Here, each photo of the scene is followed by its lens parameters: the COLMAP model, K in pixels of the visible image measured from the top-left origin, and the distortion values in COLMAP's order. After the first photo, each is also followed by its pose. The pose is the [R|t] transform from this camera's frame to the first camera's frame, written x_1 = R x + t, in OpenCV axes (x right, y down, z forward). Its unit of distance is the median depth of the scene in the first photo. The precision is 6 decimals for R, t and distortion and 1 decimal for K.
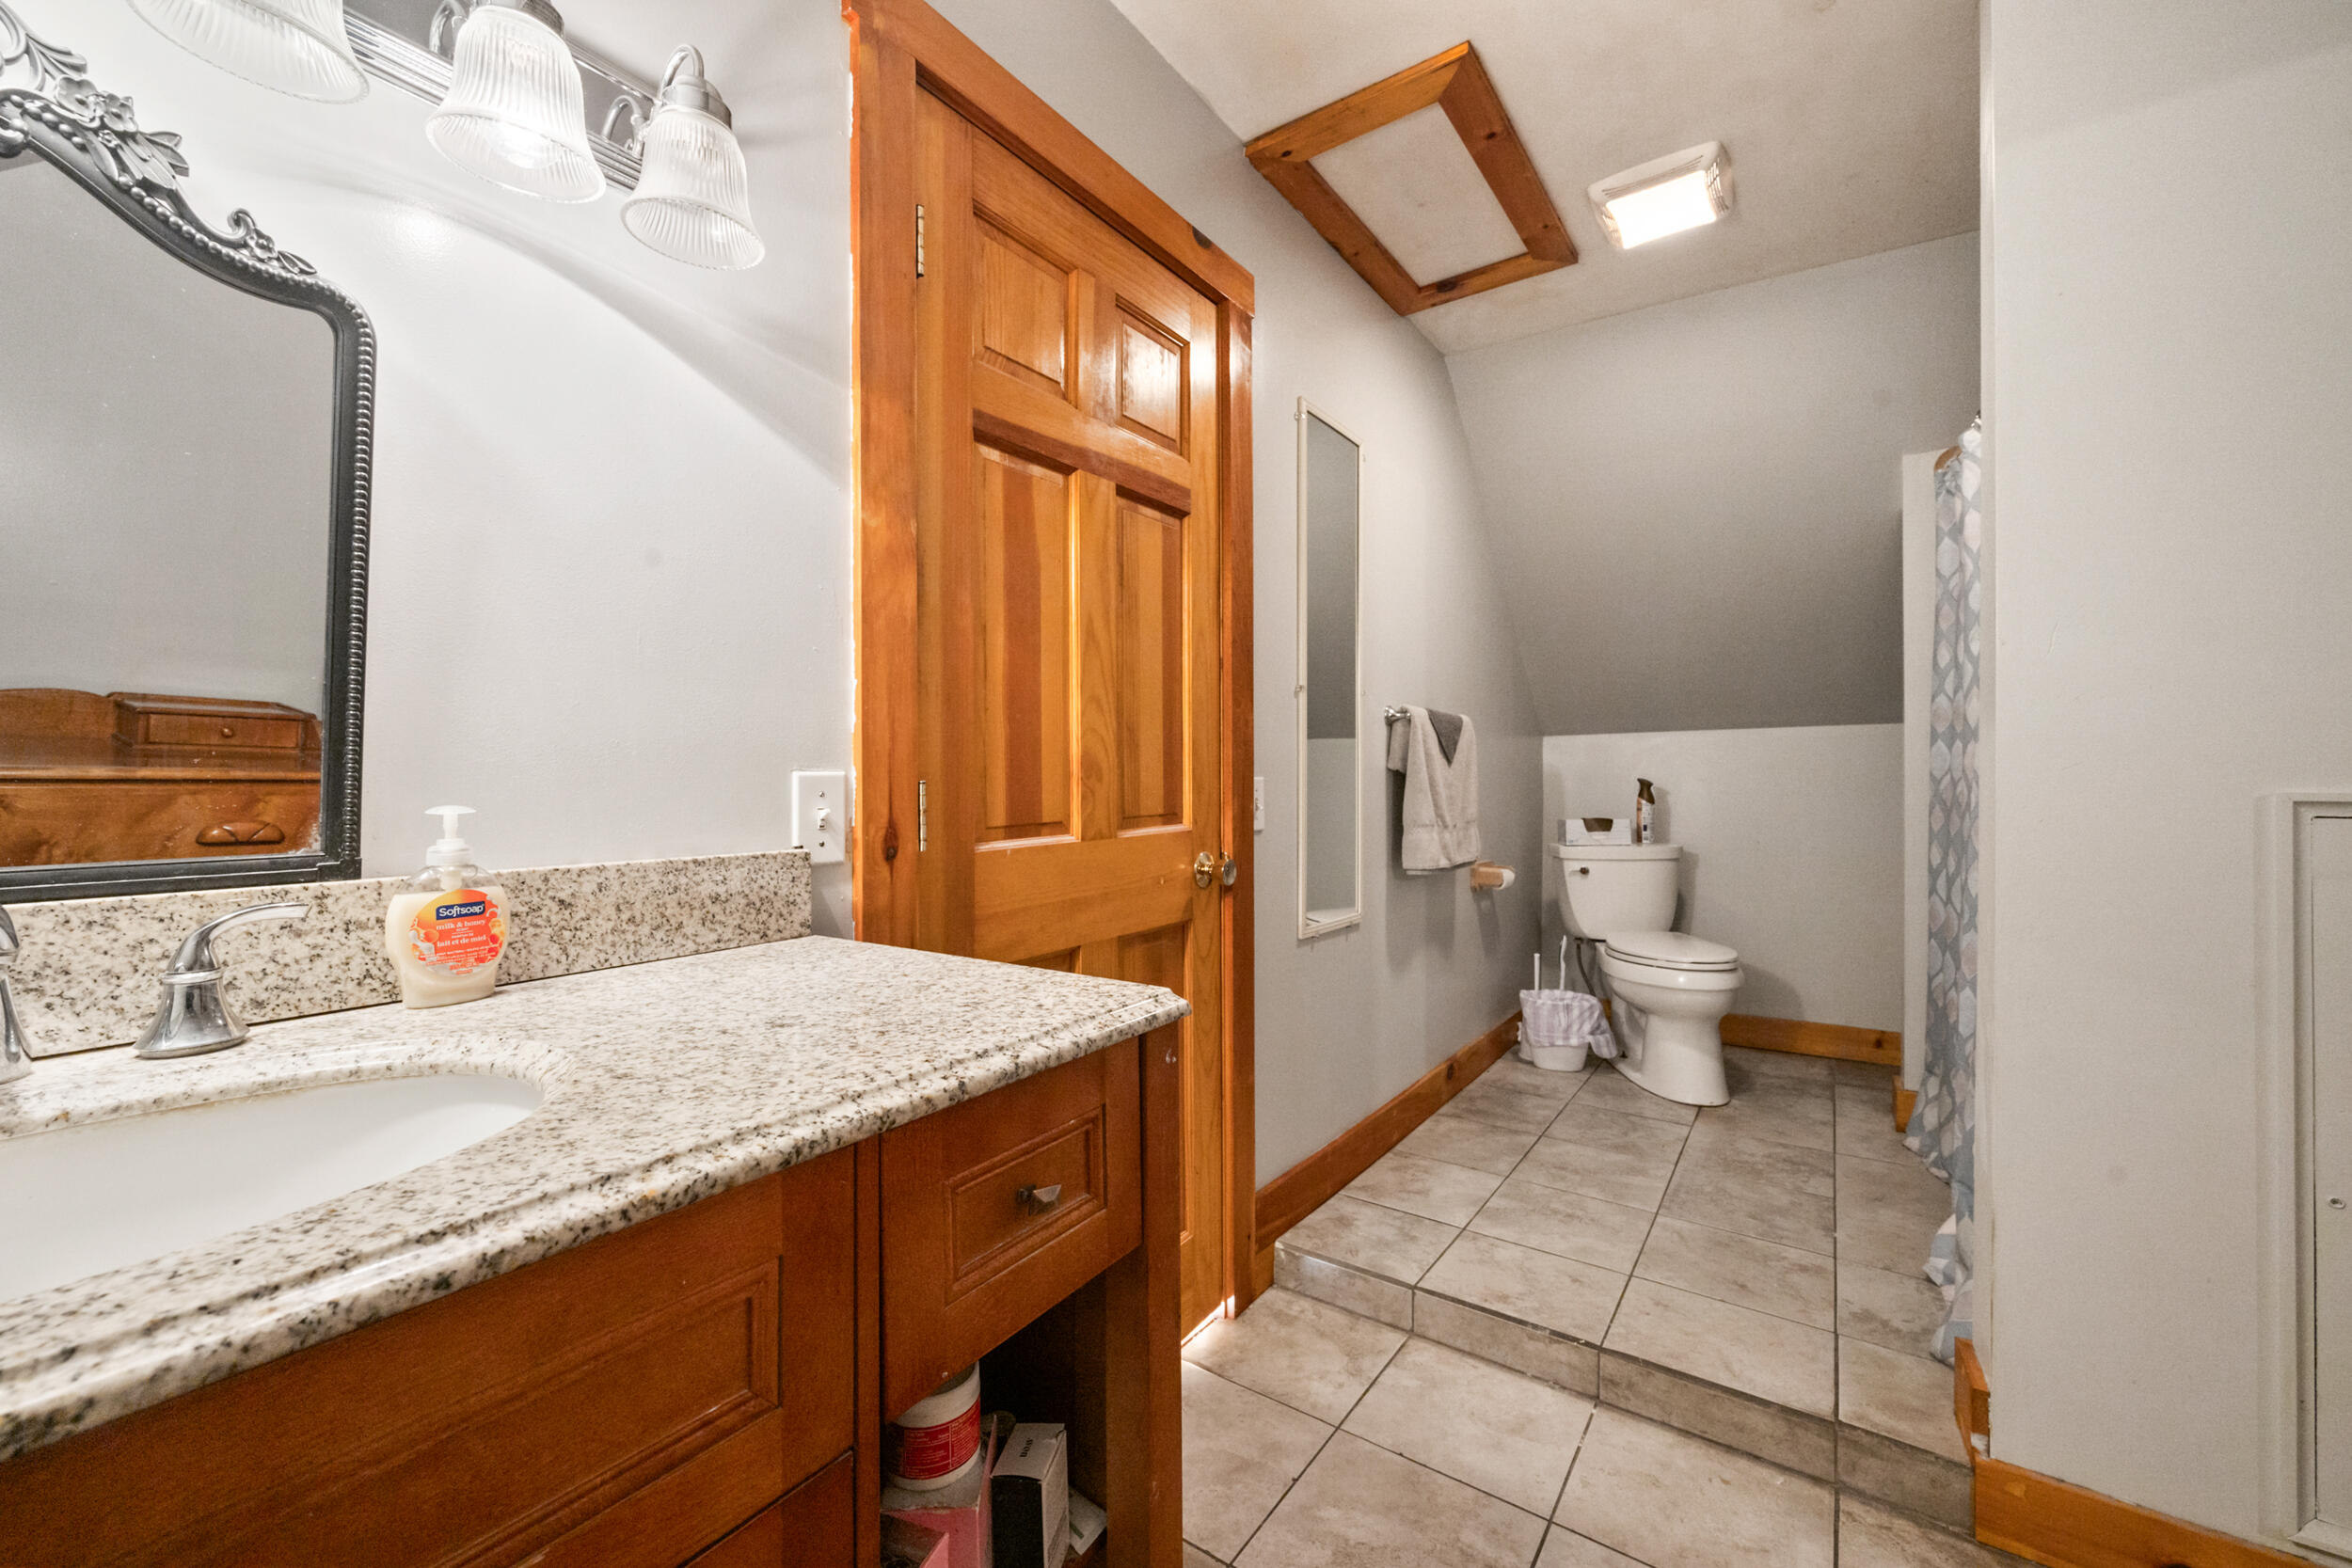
lens RADIAL K [[926.0, 0, 1178.8], [0, 926.0, 772.5], [0, 0, 1]] dist [-0.000323, 0.000413]
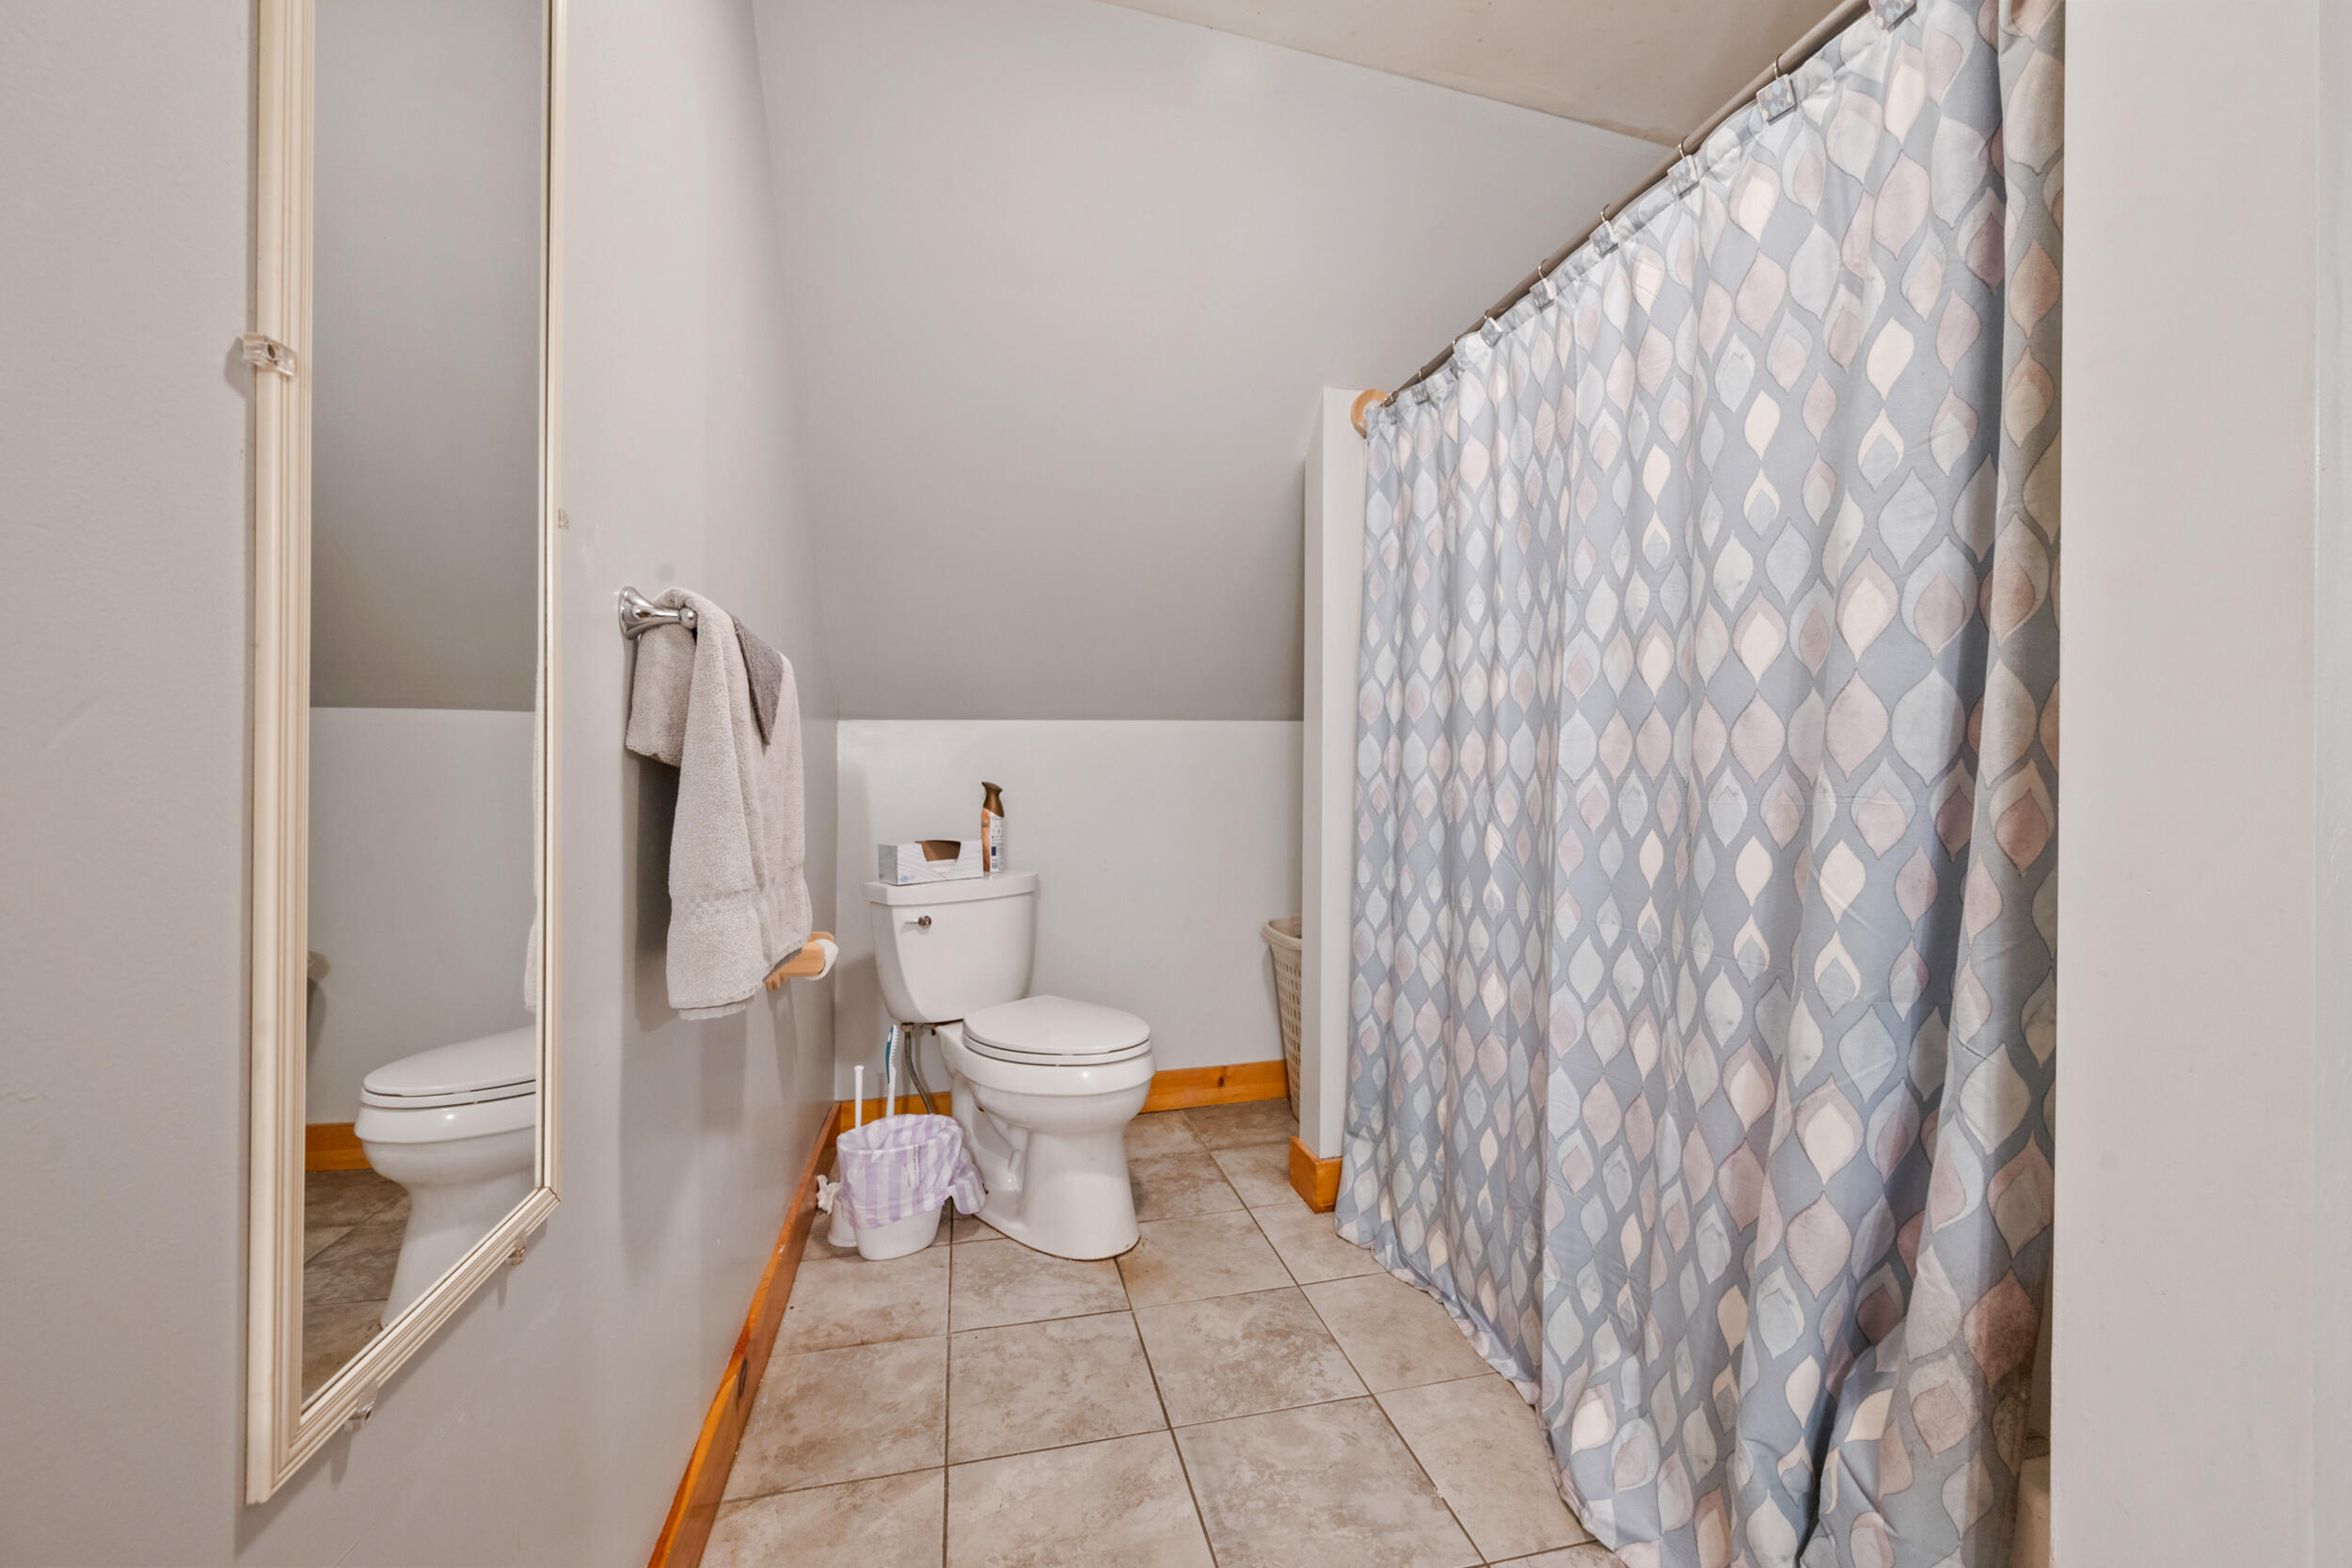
lens RADIAL K [[926.0, 0, 1182.8], [0, 926.0, 774.0], [0, 0, 1]] dist [-0.000323, 0.000413]
pose [[0.664887, 0.004912, 0.746928, 0.073269], [-0.000694, 0.999982, -0.005958, 0.005238], [-0.746943, 0.003443, 0.664879, 0.456529]]
